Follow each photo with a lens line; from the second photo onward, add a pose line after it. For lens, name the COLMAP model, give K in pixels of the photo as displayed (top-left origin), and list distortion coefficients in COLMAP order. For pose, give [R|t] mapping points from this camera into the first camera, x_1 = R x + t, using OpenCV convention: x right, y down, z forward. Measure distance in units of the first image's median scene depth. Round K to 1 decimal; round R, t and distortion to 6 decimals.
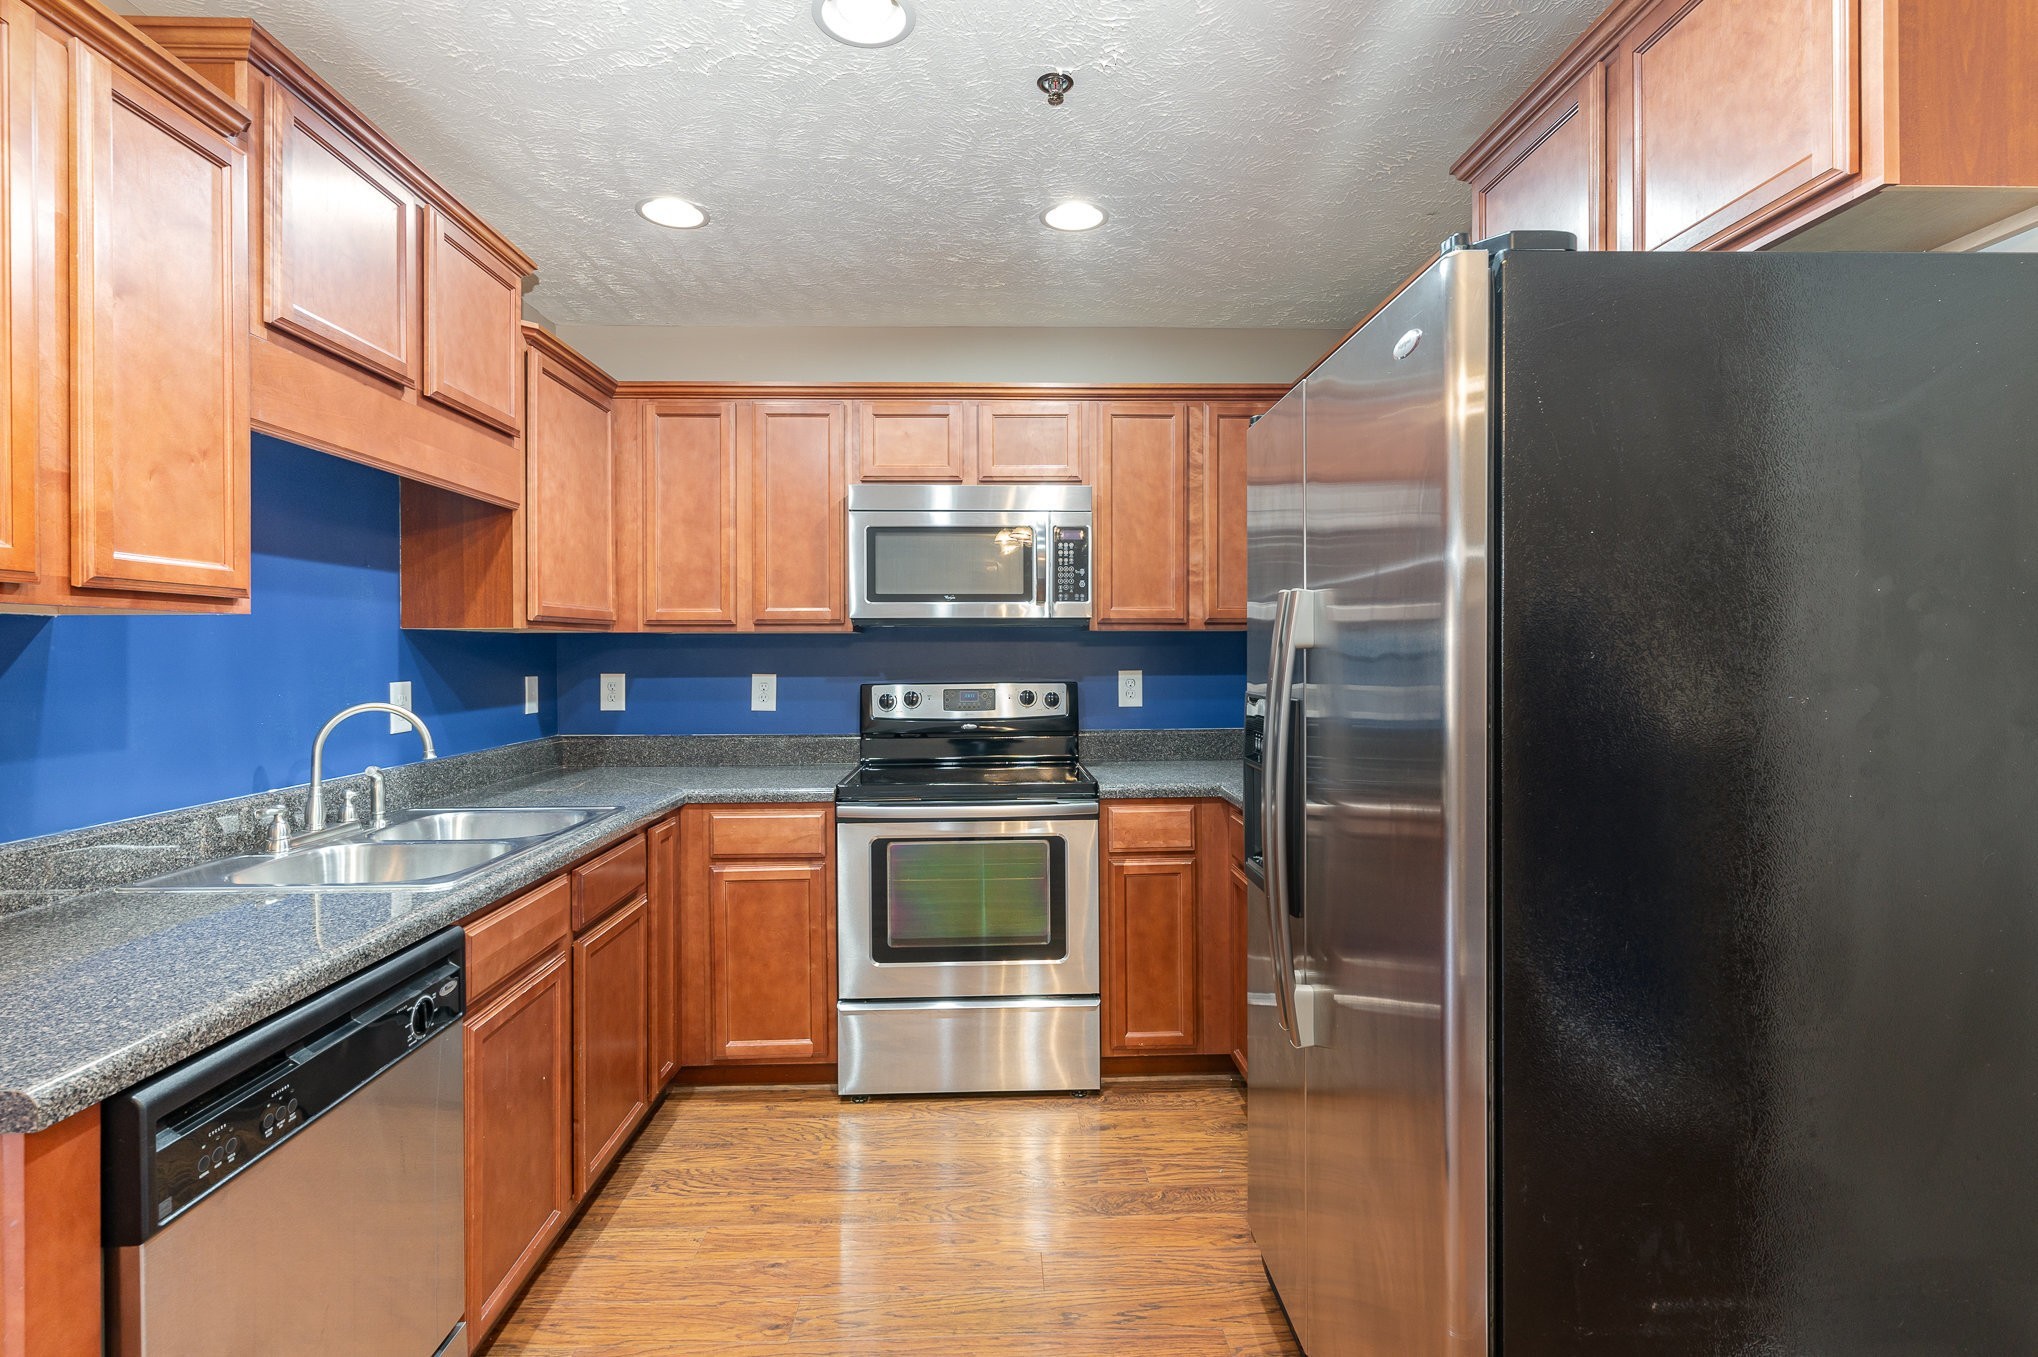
lens RADIAL K [[970.0, 0, 1018.1], [0, 970.0, 655.8], [0, 0, 1]] dist [0.002164, -0.000399]
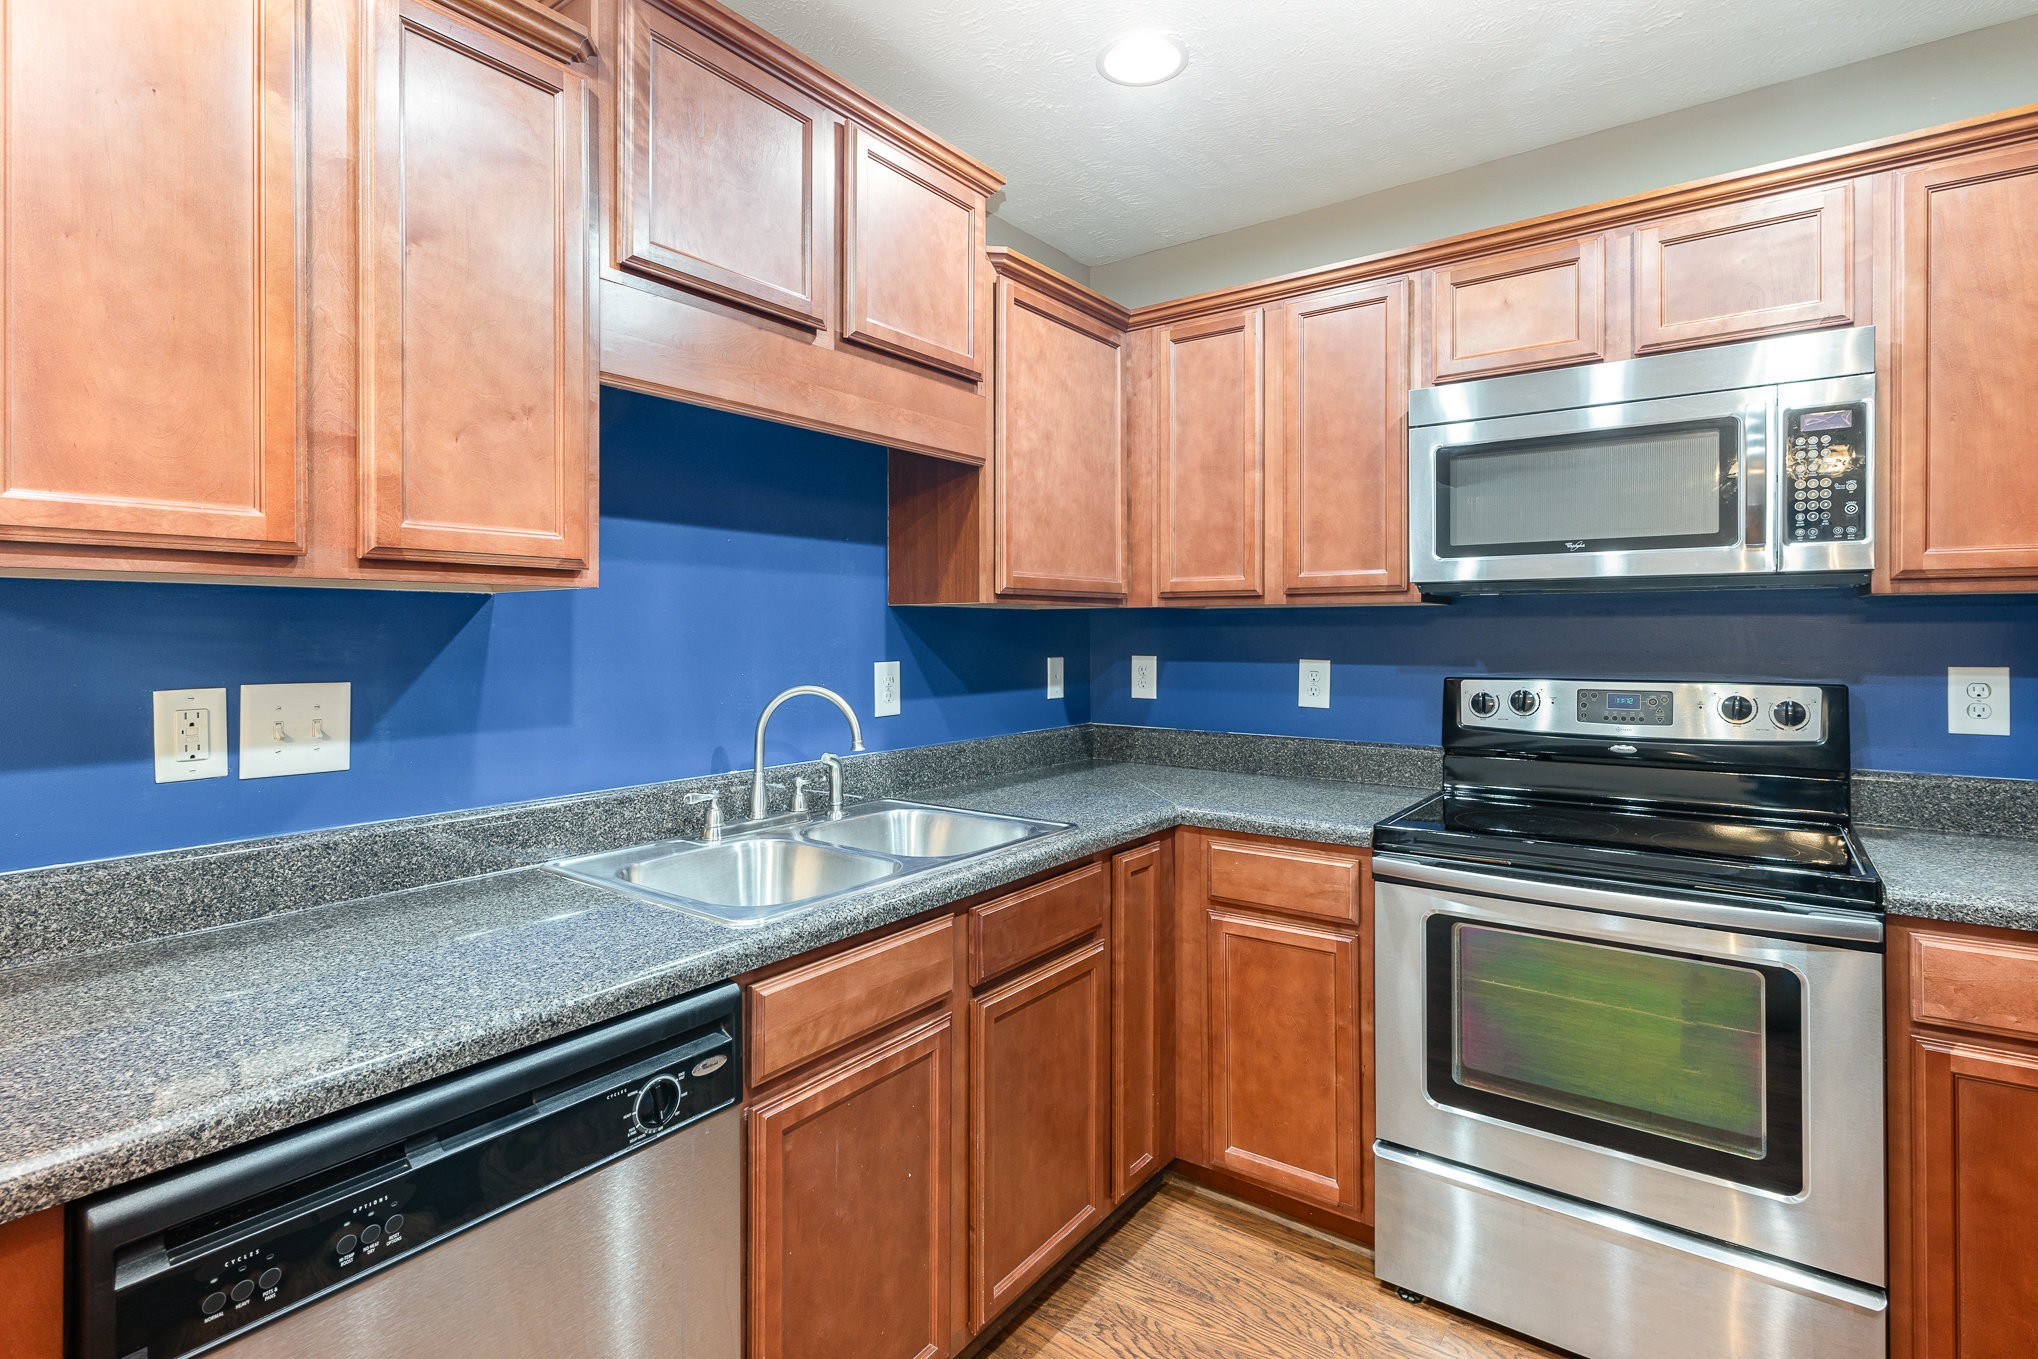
lens RADIAL K [[981.2, 0, 1015.4], [0, 981.2, 632.8], [0, 0, 1]] dist [0.001270, 0.000098]
pose [[0.780845, 0.003356, -0.624715, 0.048338], [-0.004883, 0.999988, -0.000732, -0.001057], [0.624705, 0.003622, 0.780852, 0.298645]]
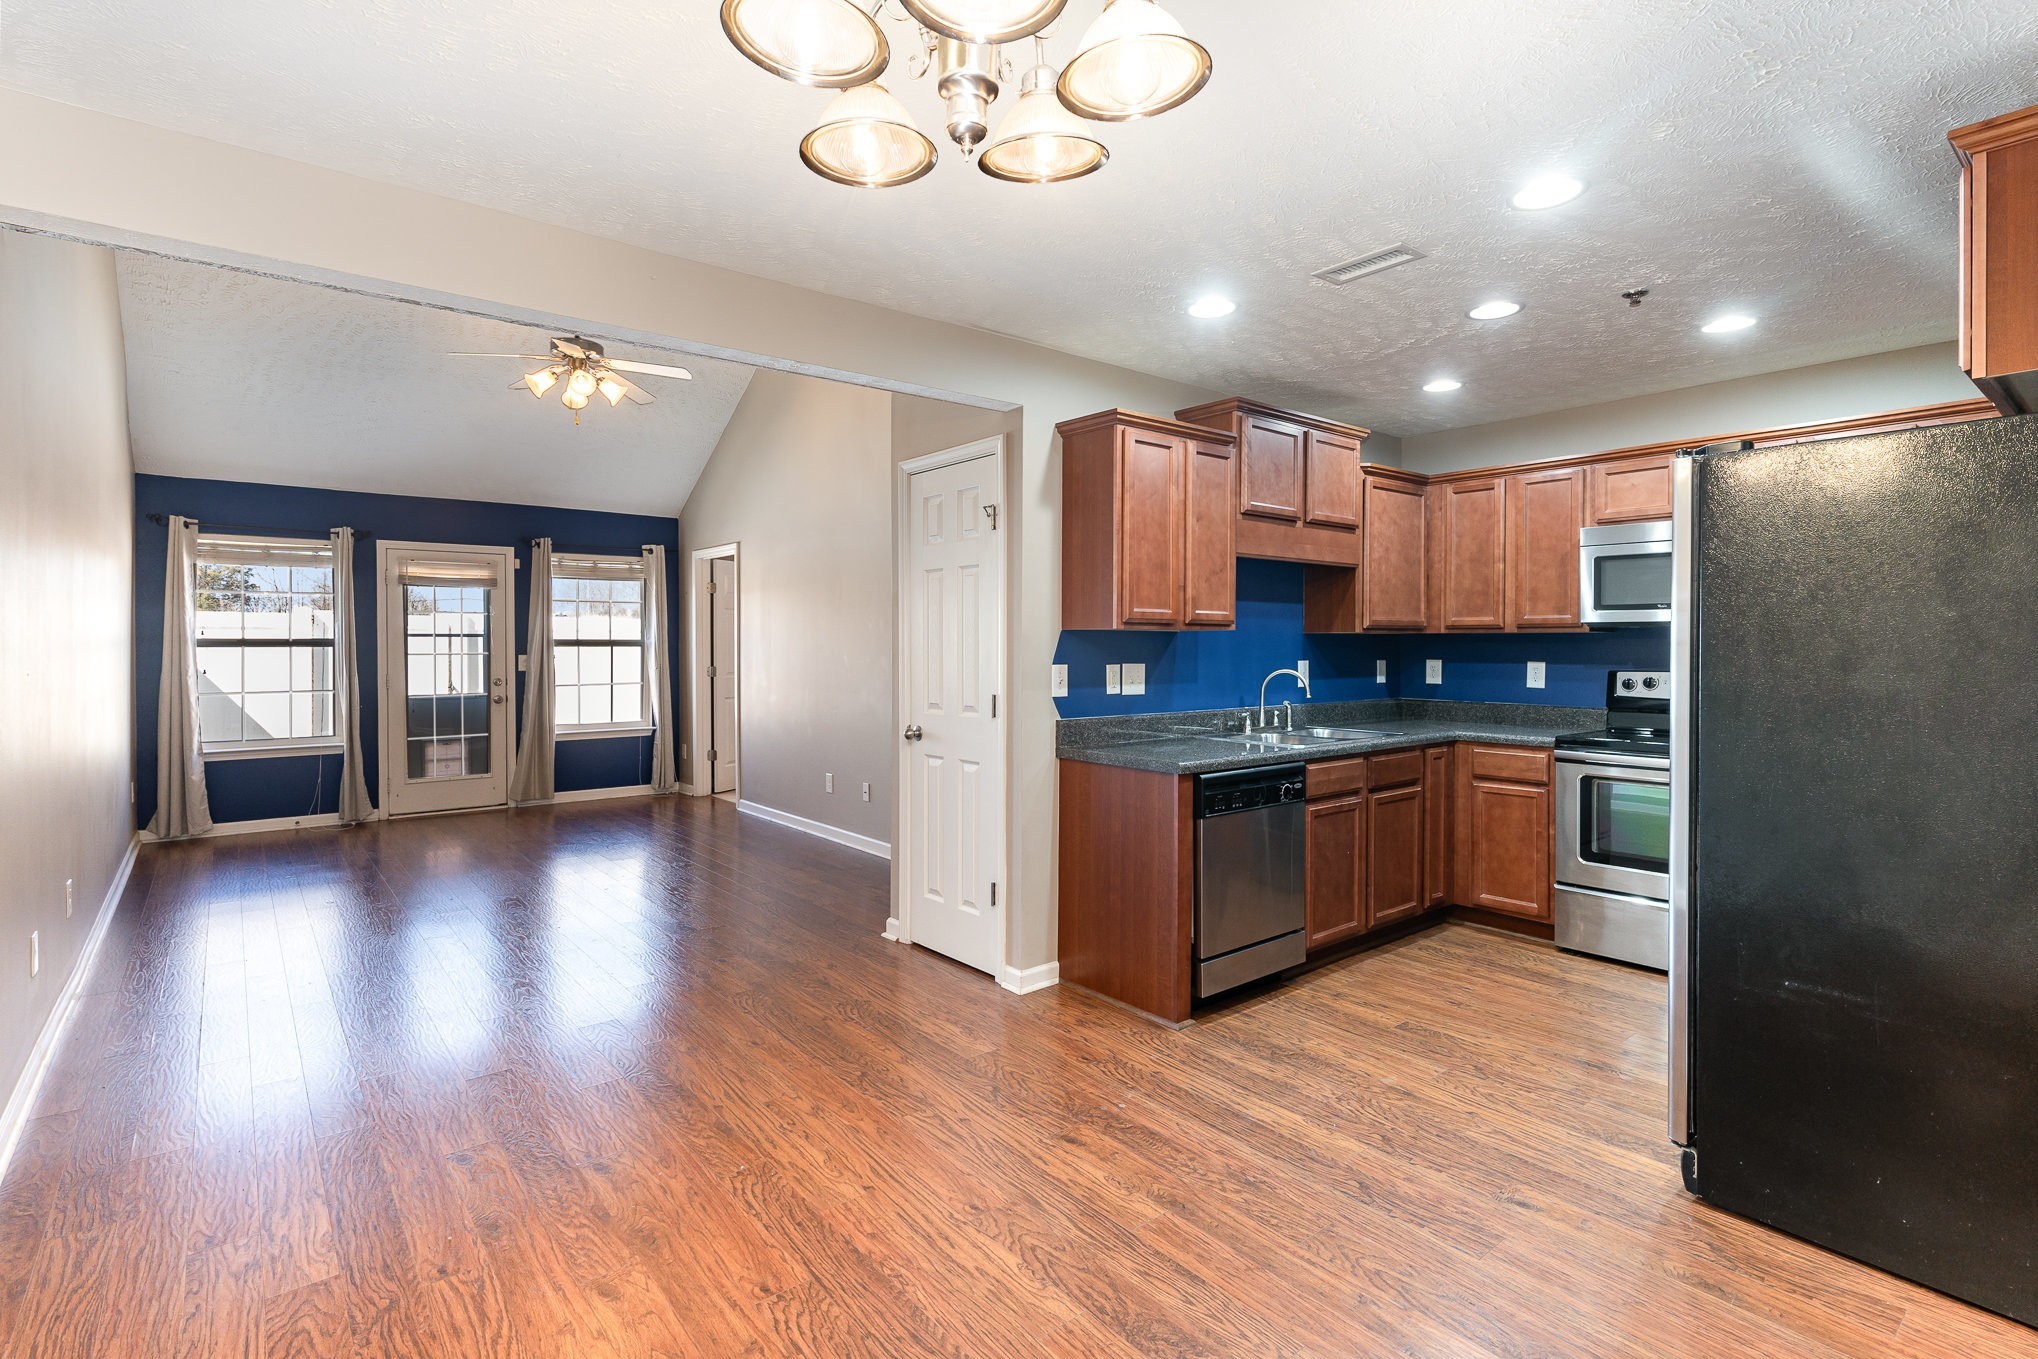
lens RADIAL K [[970.0, 0, 1018.1], [0, 970.0, 656.8], [0, 0, 1]] dist [0.002164, -0.000399]
pose [[0.605360, 0.013083, -0.795844, 0.494665], [-0.006552, 0.999913, 0.011454, 0.000537], [0.795925, -0.001719, 0.605393, -0.551380]]
